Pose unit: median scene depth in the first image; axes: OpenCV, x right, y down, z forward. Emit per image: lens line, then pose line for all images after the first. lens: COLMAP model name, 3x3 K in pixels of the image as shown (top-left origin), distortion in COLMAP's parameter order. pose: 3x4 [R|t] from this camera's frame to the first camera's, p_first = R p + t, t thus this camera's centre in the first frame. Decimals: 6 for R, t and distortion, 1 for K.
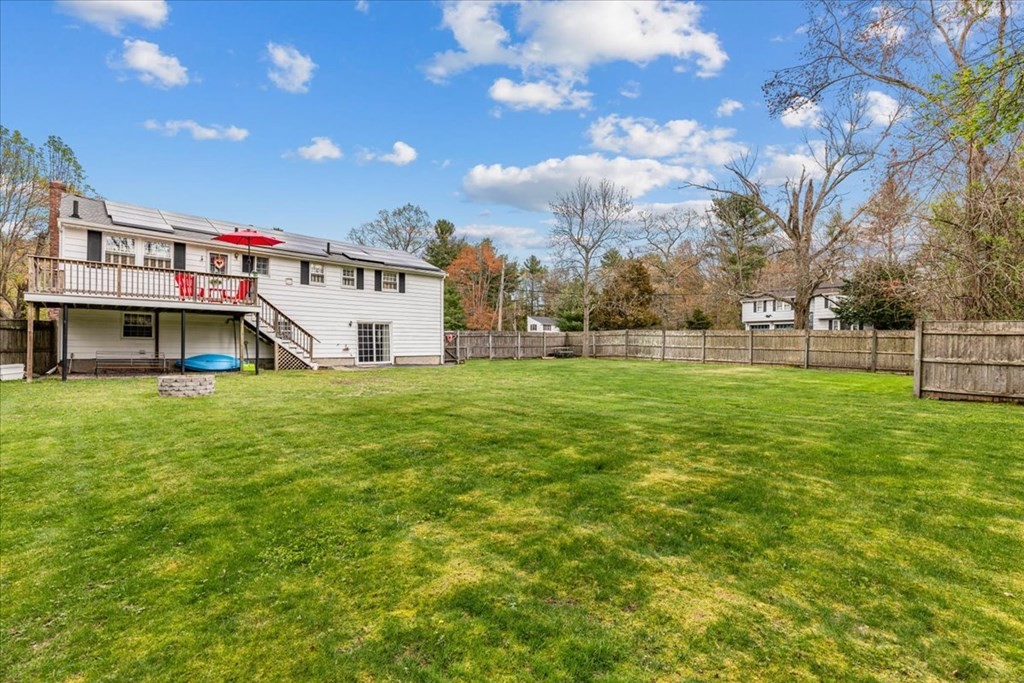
lens RADIAL K [[460.6, 0, 511.0], [0, 460.6, 345.1], [0, 0, 1]] dist [0.007229, -0.001972]
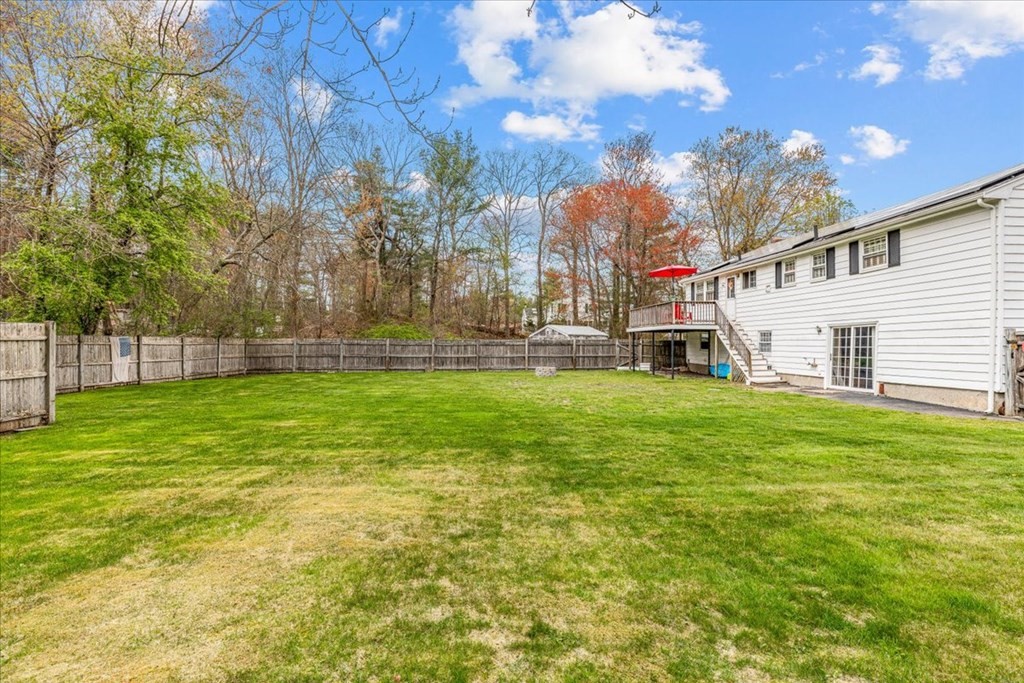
lens RADIAL K [[460.6, 0, 505.1], [0, 460.6, 335.4], [0, 0, 1]] dist [0.007229, -0.001972]
pose [[-0.641947, -0.027333, -0.766262, 0.515262], [-0.014710, 0.999620, -0.023333, -0.013622], [0.766608, -0.003707, -0.642105, 1.086445]]
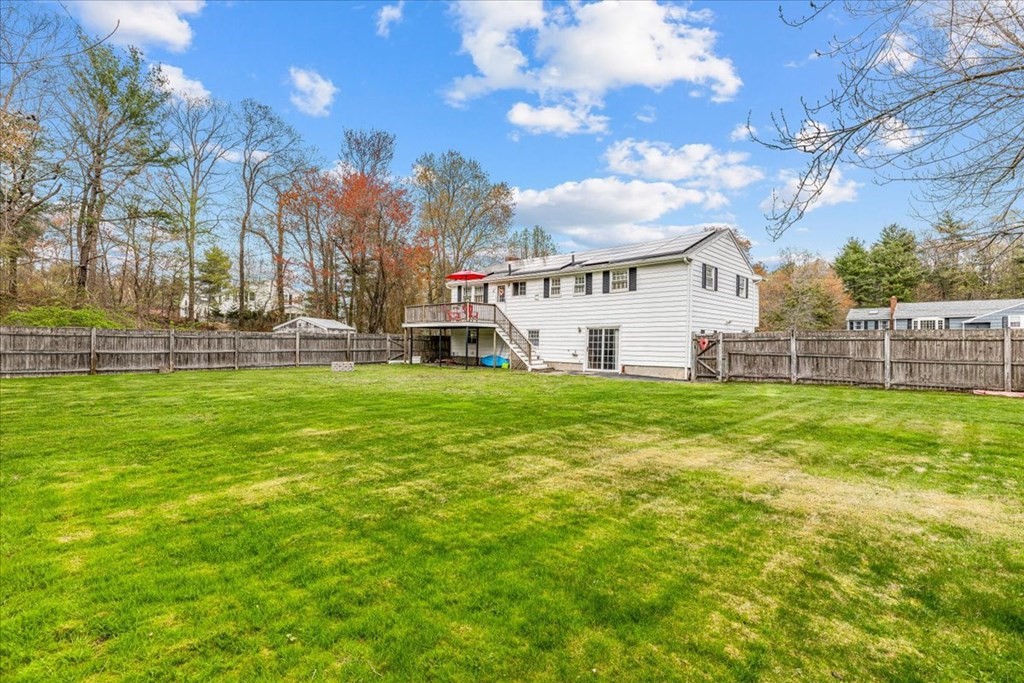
lens RADIAL K [[460.6, 0, 508.0], [0, 460.6, 341.2], [0, 0, 1]] dist [0.007229, -0.001972]
pose [[0.034010, -0.011891, -0.999351, 0.658189], [-0.017325, 0.999772, -0.012485, -0.006256], [0.999271, 0.017738, 0.033796, 0.808635]]
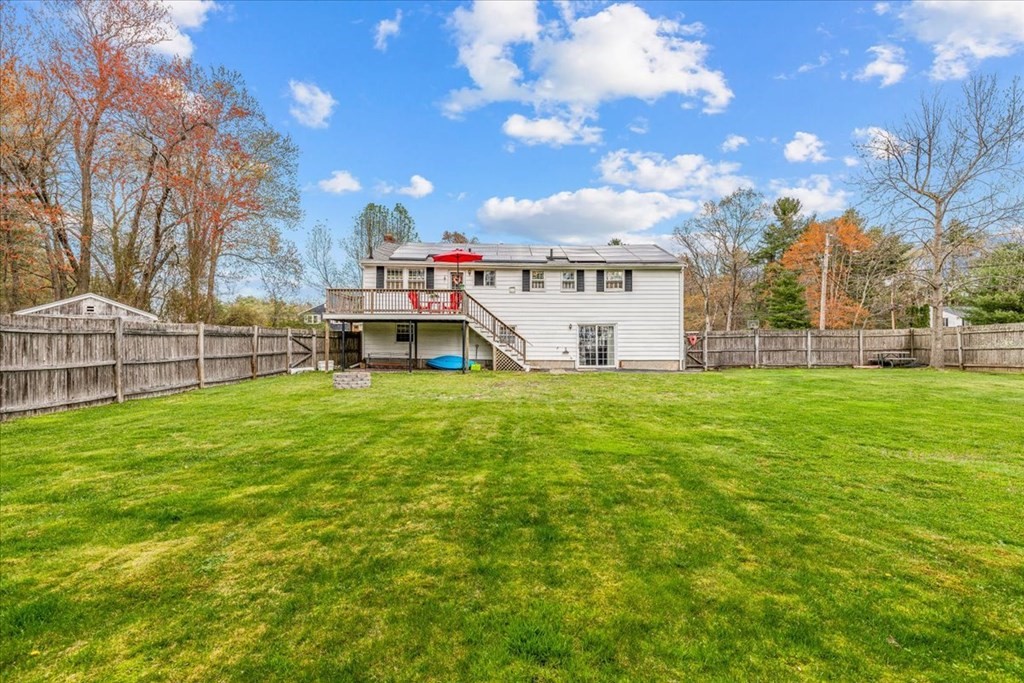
lens RADIAL K [[460.6, 0, 507.2], [0, 460.6, 341.0], [0, 0, 1]] dist [0.007229, -0.001972]
pose [[0.726866, -0.008522, -0.686726, 0.237148], [-0.000631, 0.999914, -0.013077, -0.002247], [0.686779, 0.009939, 0.726799, 0.181615]]
